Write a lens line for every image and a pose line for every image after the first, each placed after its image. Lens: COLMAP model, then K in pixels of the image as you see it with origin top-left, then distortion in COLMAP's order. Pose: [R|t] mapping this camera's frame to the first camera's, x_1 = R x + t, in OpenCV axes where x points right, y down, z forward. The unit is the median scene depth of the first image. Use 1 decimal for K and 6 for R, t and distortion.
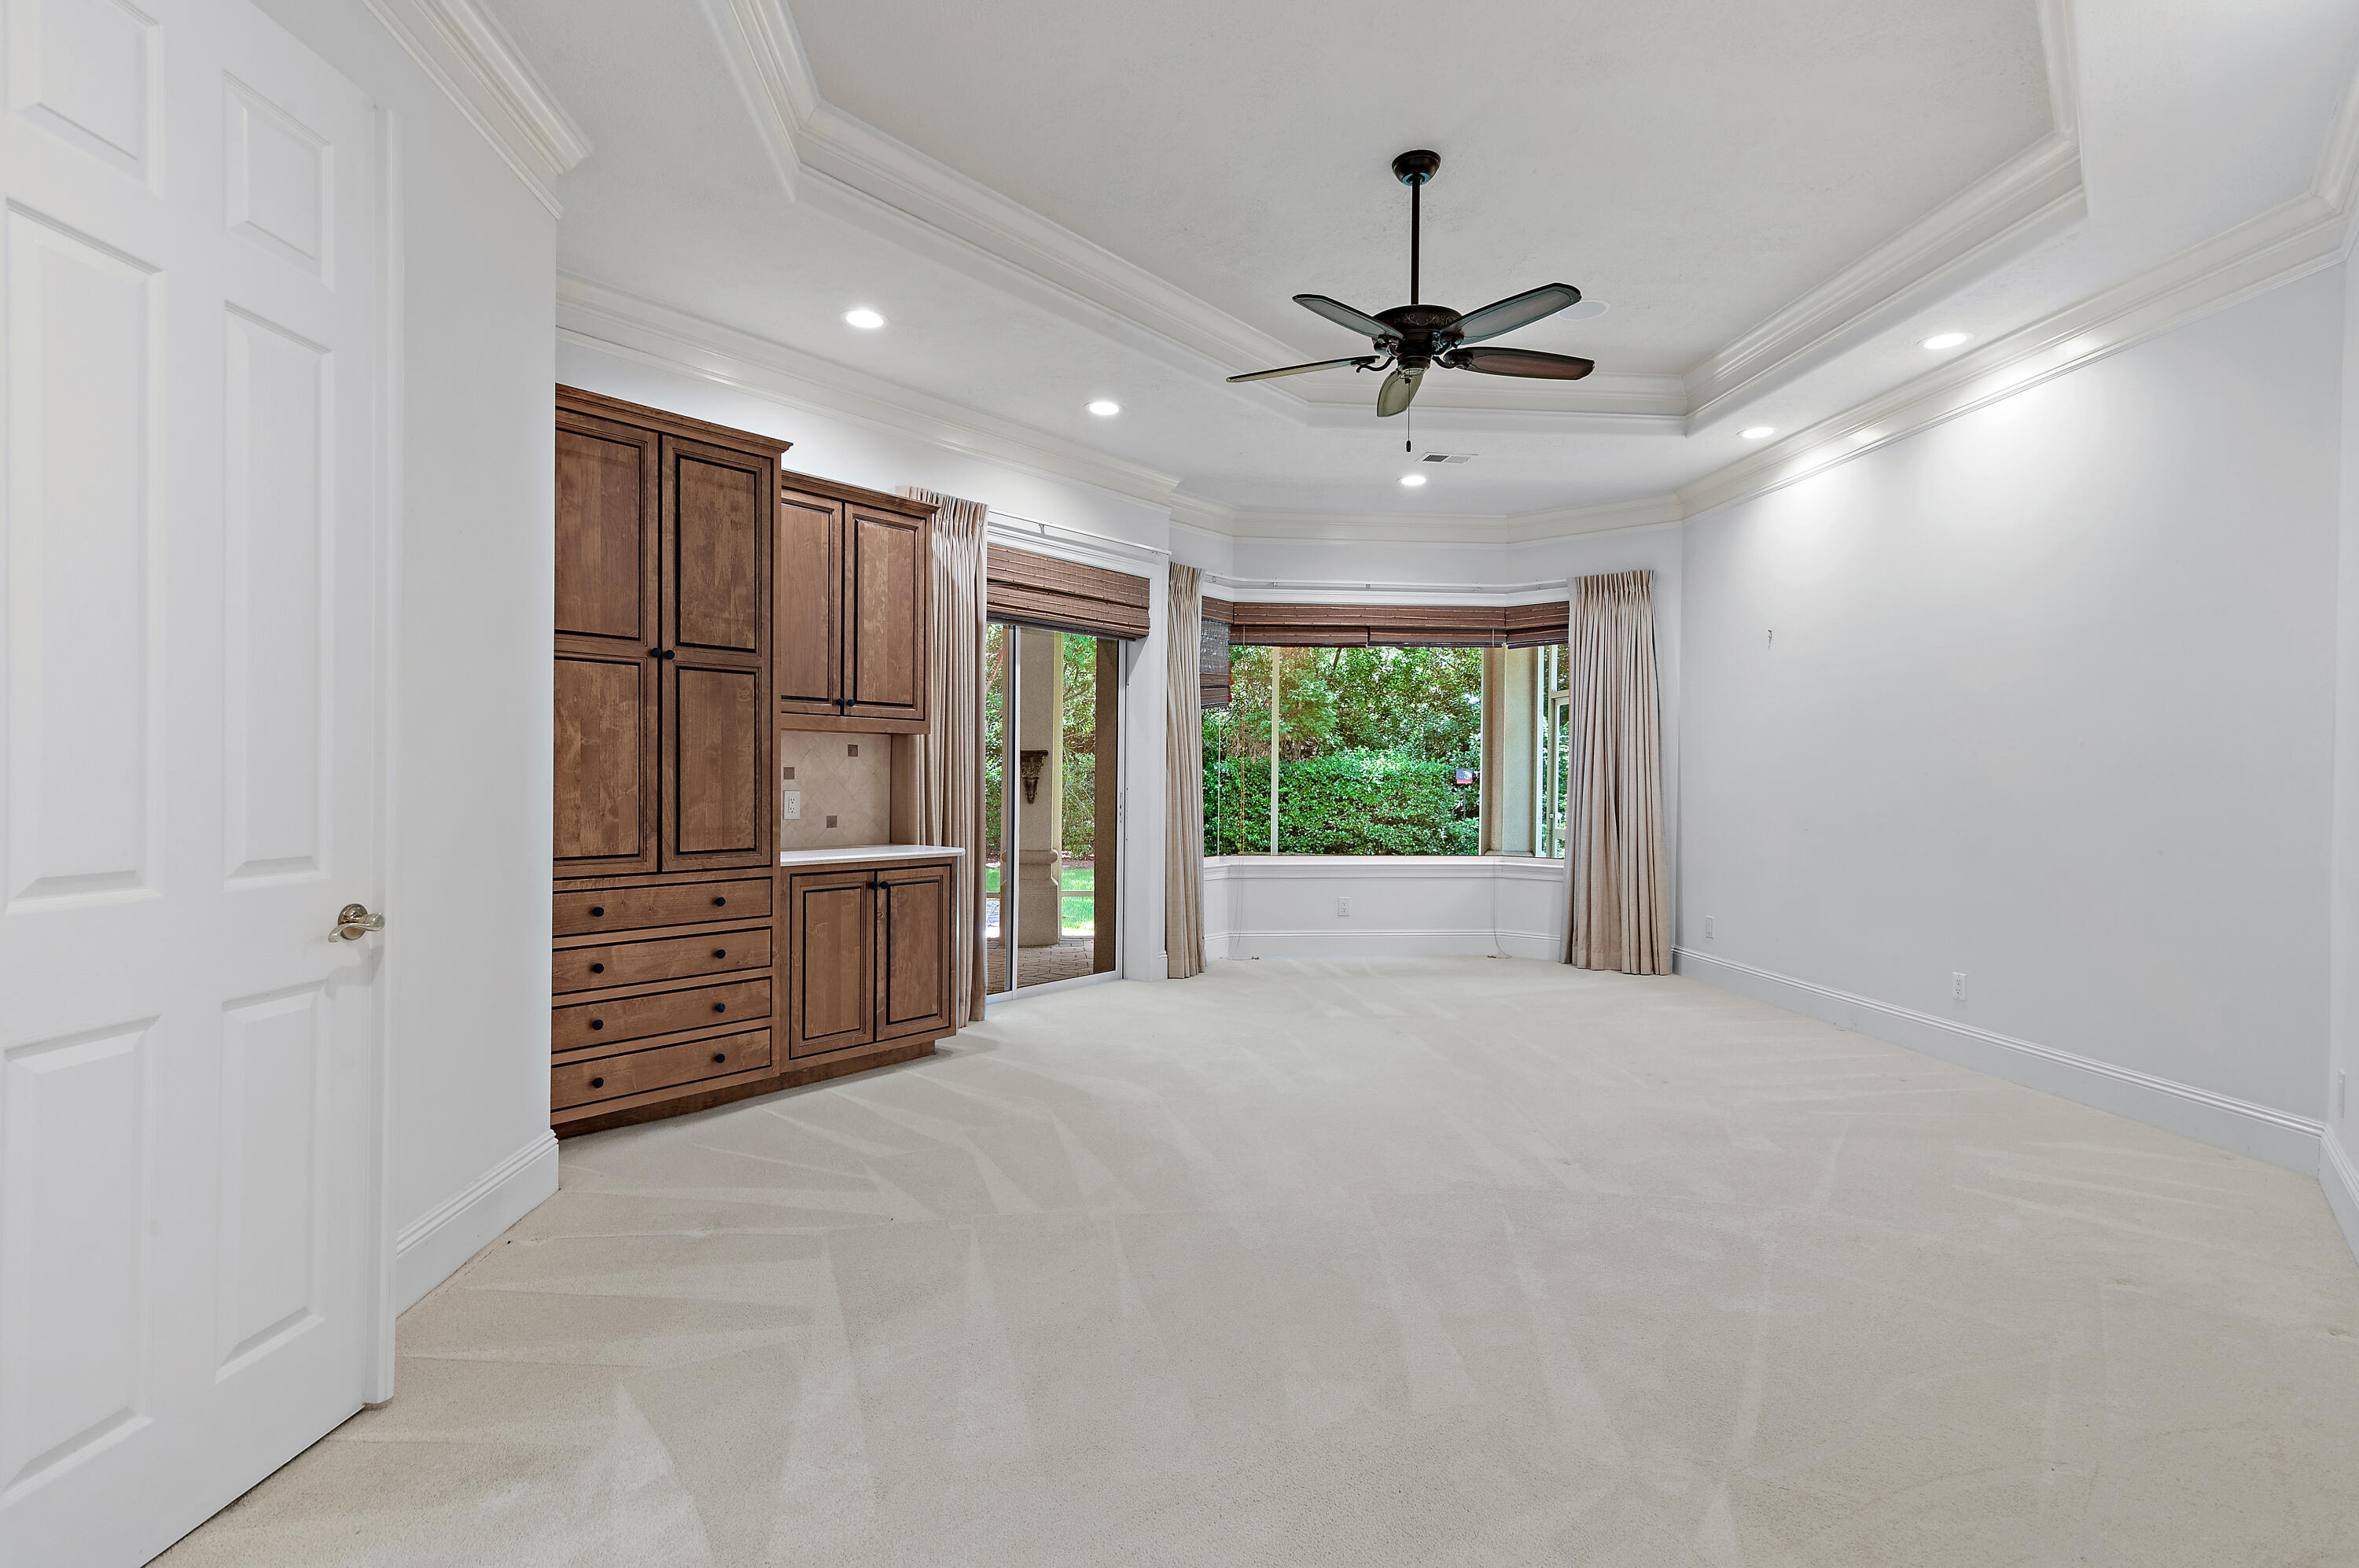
lens RADIAL K [[1181.7, 0, 1178.4], [0, 1181.7, 734.7], [0, 0, 1]] dist [0.014757, 0.000569]
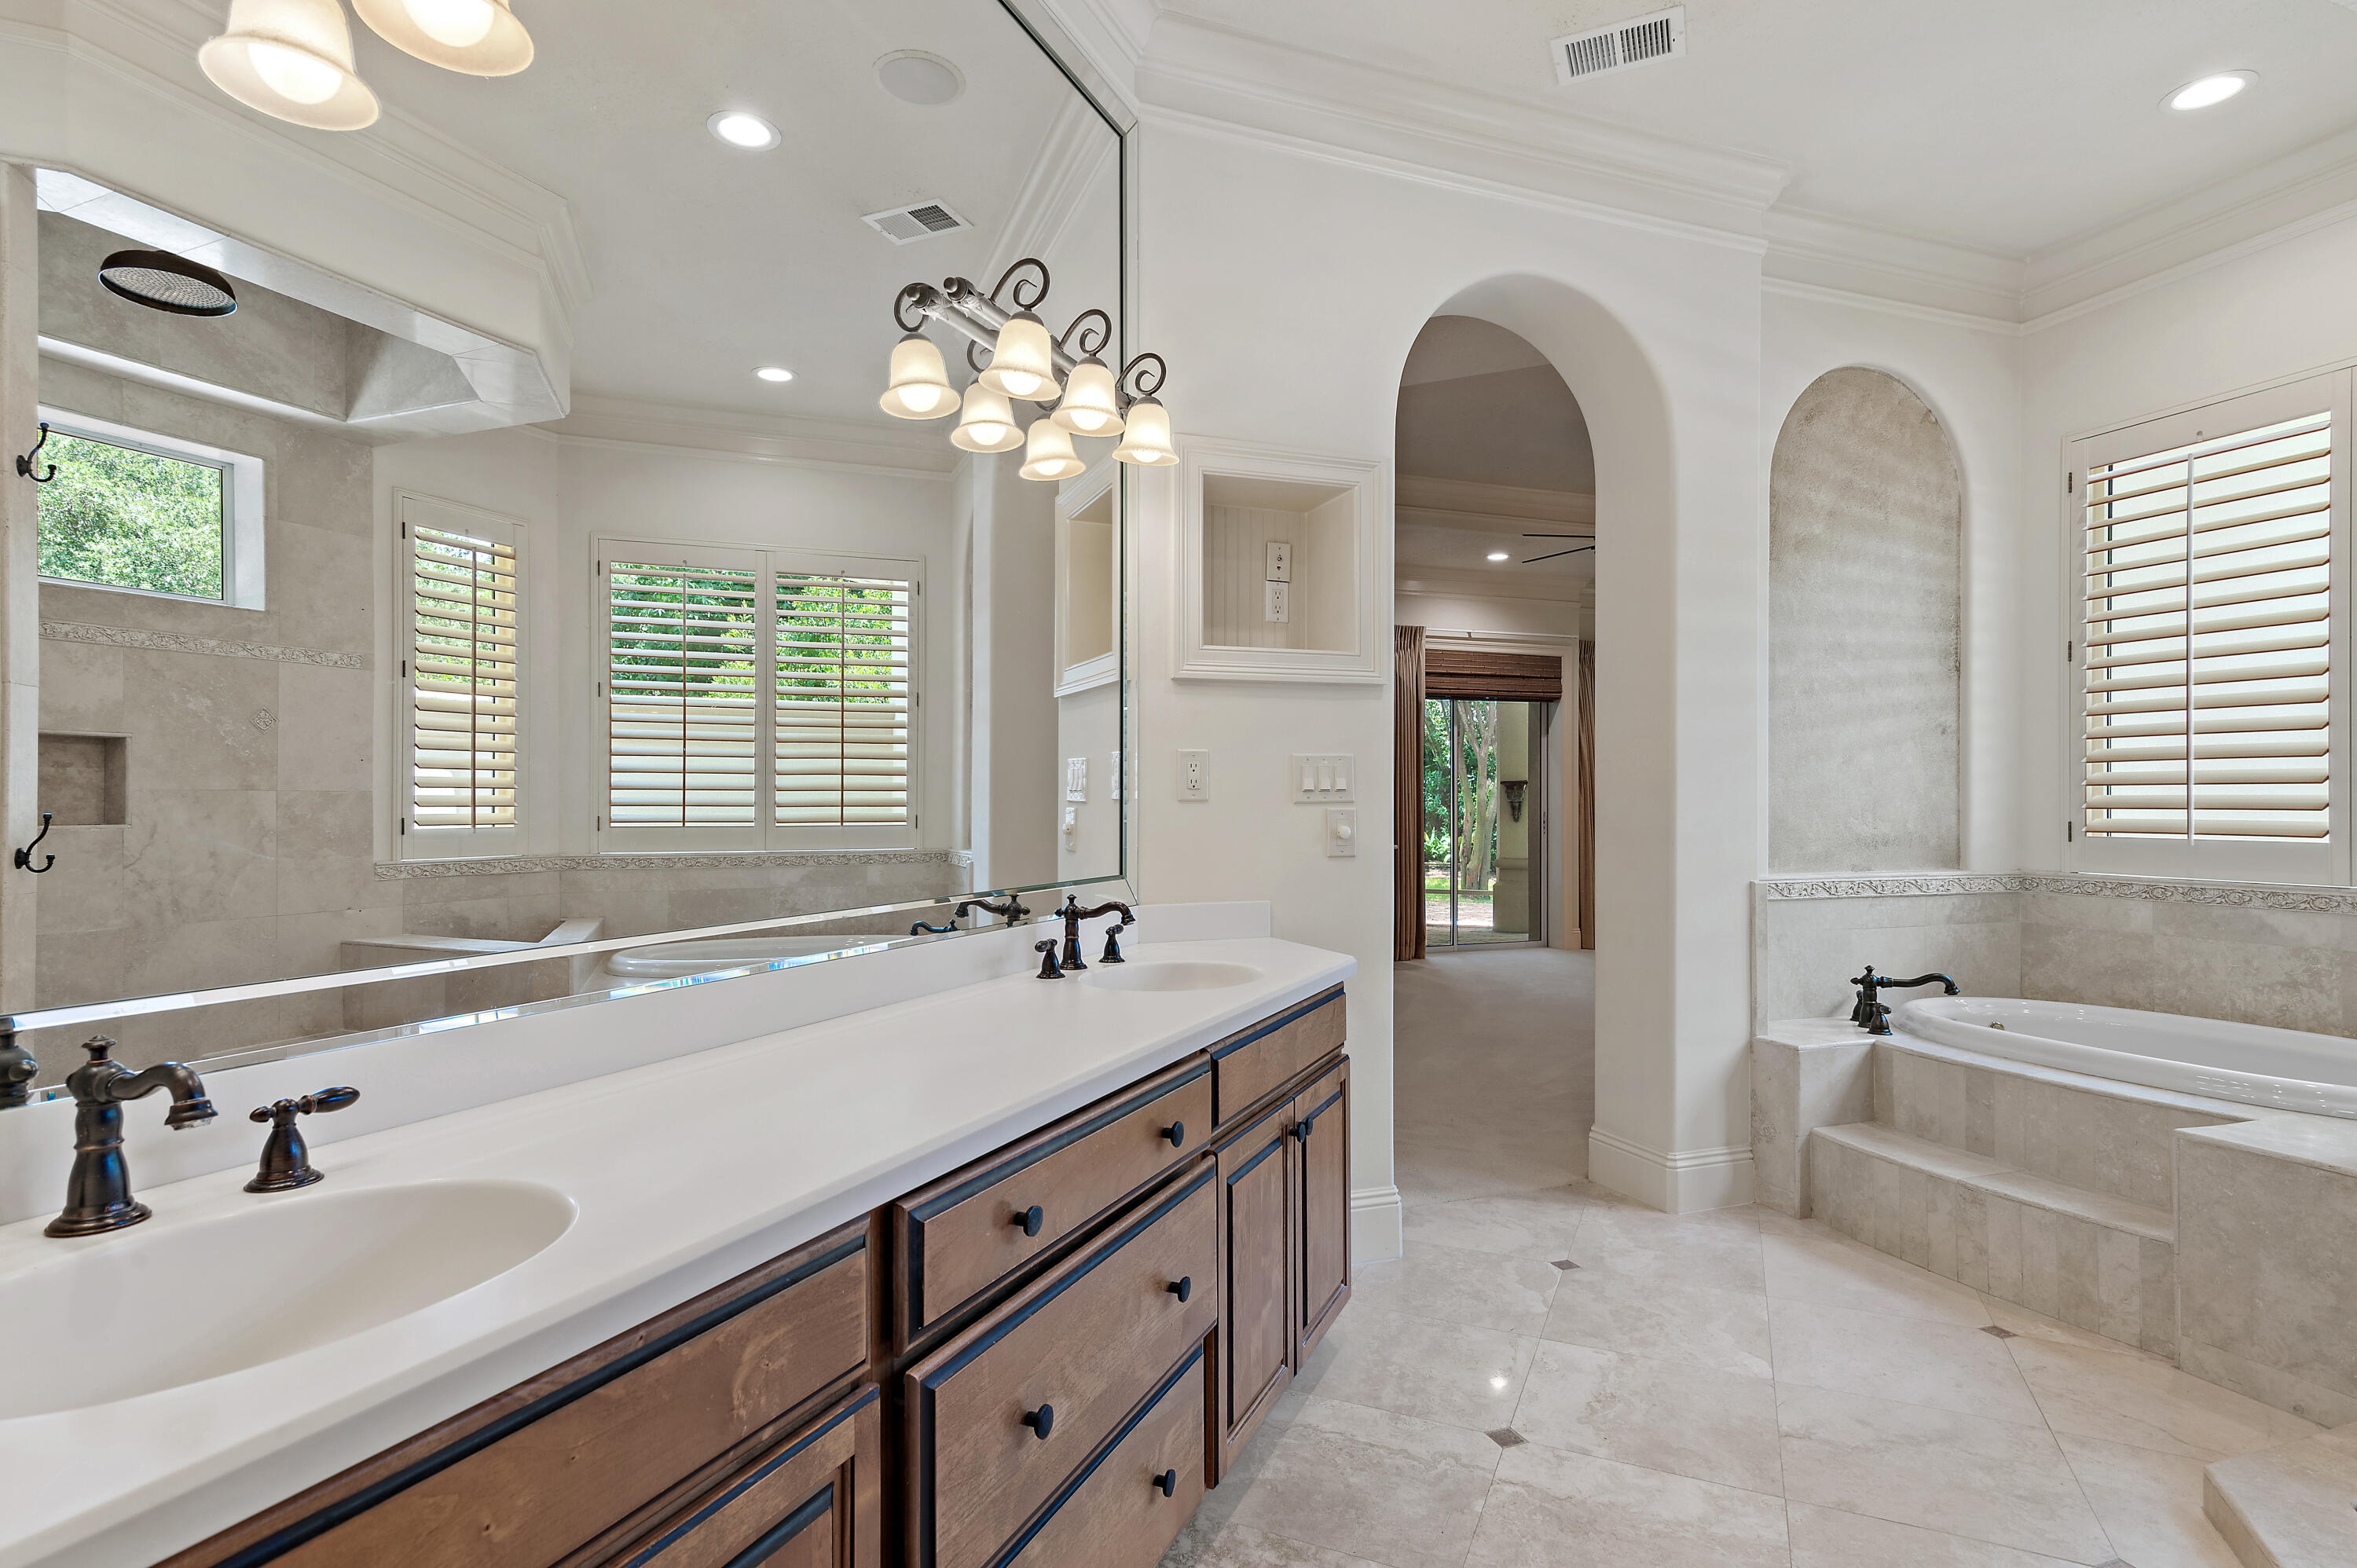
lens RADIAL K [[1209.2, 0, 1174.1], [0, 1209.2, 799.2], [0, 0, 1]] dist [0.010365, 0.000158]
pose [[0.866548, 0.004223, -0.499076, 0.292244], [0.014120, 0.999357, 0.032972, -0.018720], [0.498894, -0.035618, 0.865931, -0.464894]]
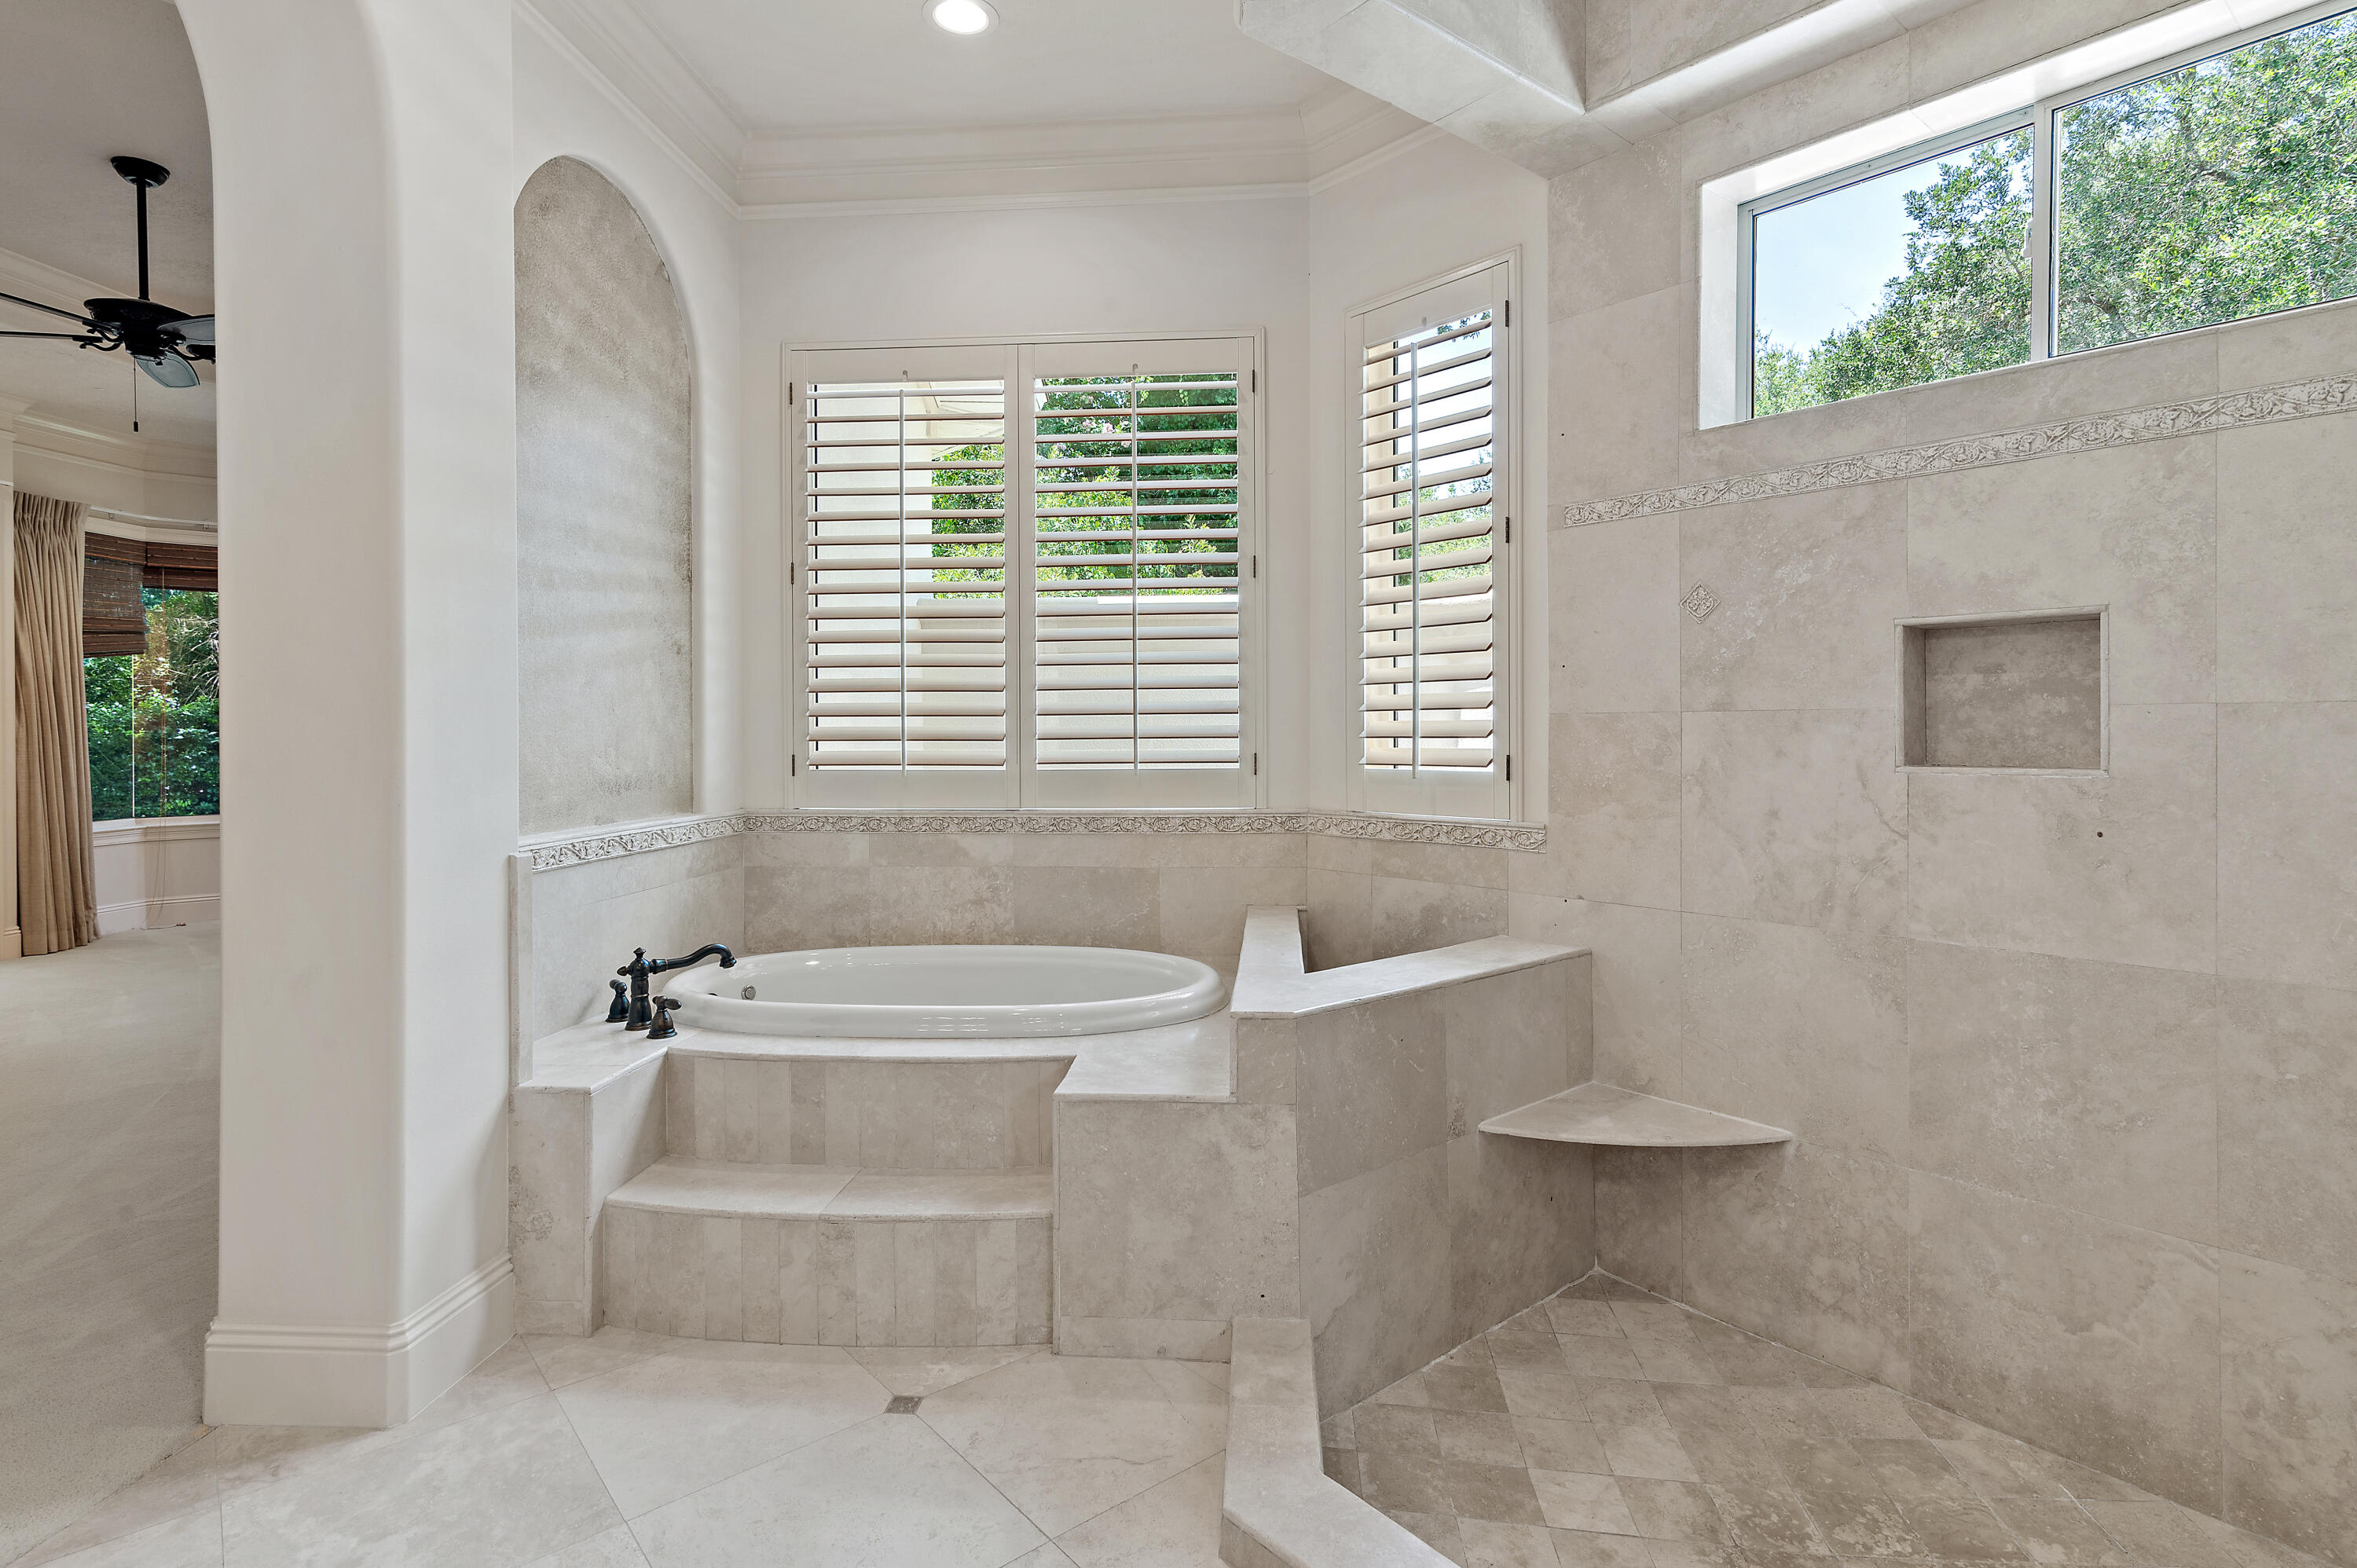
lens RADIAL K [[1180.7, 0, 1177.4], [0, 1180.7, 734.7], [0, 0, 1]] dist [0.014757, 0.000569]
pose [[0.822462, 0.000914, 0.568820, 0.201071], [-0.023092, 0.999228, 0.031783, -0.011632], [-0.568352, -0.039276, 0.821848, -0.255064]]
